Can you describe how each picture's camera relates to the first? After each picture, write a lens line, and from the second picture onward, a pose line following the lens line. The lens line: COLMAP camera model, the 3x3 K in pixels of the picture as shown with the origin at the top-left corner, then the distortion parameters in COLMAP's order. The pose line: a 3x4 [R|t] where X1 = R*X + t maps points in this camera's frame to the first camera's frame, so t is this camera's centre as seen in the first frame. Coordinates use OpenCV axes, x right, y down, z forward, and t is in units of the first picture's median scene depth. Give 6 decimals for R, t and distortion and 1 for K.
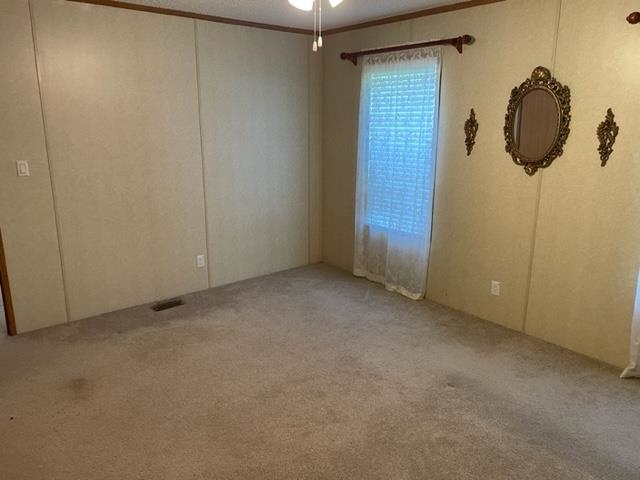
lens RADIAL K [[488.0, 0, 318.8], [0, 488.0, 235.6], [0, 0, 1]] dist [0.031169, -0.000881]
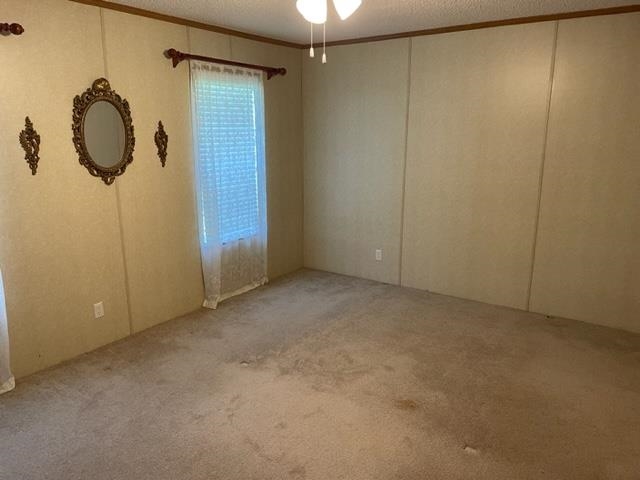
lens RADIAL K [[488.0, 0, 318.6], [0, 488.0, 243.6], [0, 0, 1]] dist [0.031169, -0.000881]
pose [[-0.278945, -0.235741, 0.930922, -0.670962], [0.220093, 0.927902, 0.300926, -0.223228], [-0.934745, 0.288831, -0.206948, 0.852350]]
